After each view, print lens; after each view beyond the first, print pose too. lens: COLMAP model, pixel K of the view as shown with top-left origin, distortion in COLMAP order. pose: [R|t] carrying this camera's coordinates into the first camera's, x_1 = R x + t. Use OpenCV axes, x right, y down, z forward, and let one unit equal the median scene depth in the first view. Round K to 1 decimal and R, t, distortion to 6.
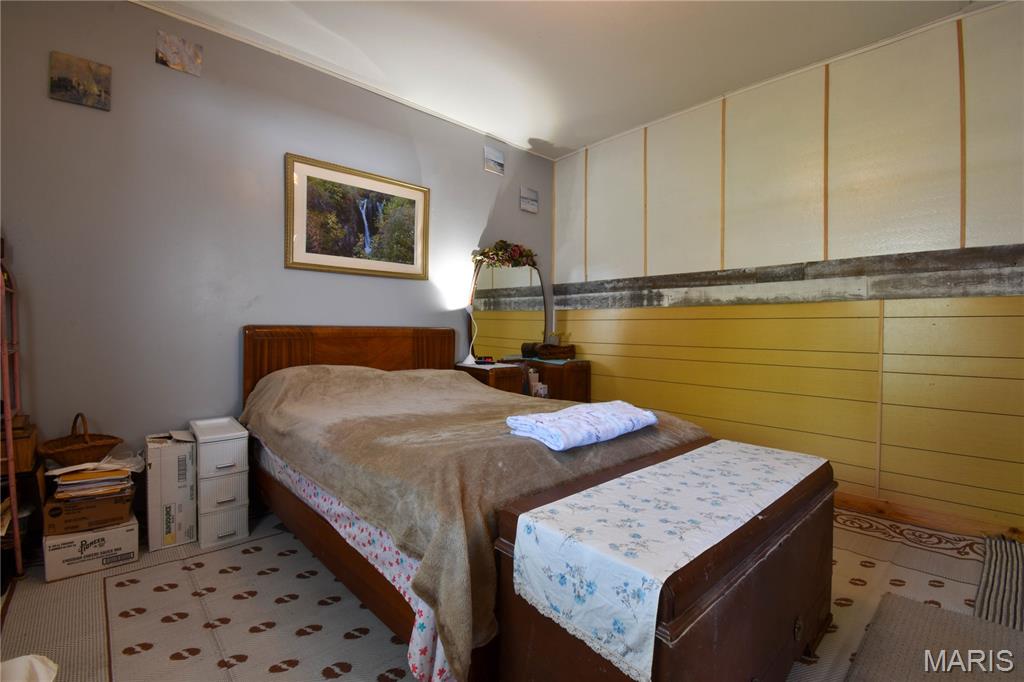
lens RADIAL K [[448.6, 0, 513.4], [0, 448.6, 335.4], [0, 0, 1]] dist [0.017591, -0.024716]
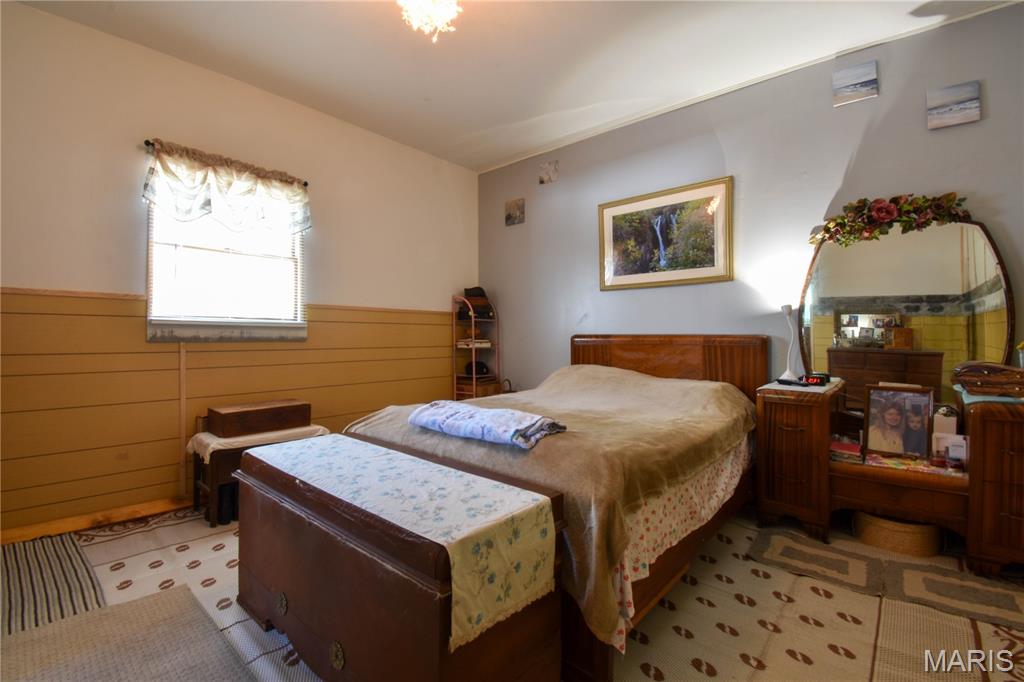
lens RADIAL K [[461.3, 0, 513.6], [0, 461.3, 335.6], [0, 0, 1]] dist [0.014974, -0.026366]
pose [[0.096259, -0.011214, -0.995293, 0.734805], [-0.016671, 0.999778, -0.012877, 0.002554], [0.995217, 0.017832, 0.096051, 0.552481]]
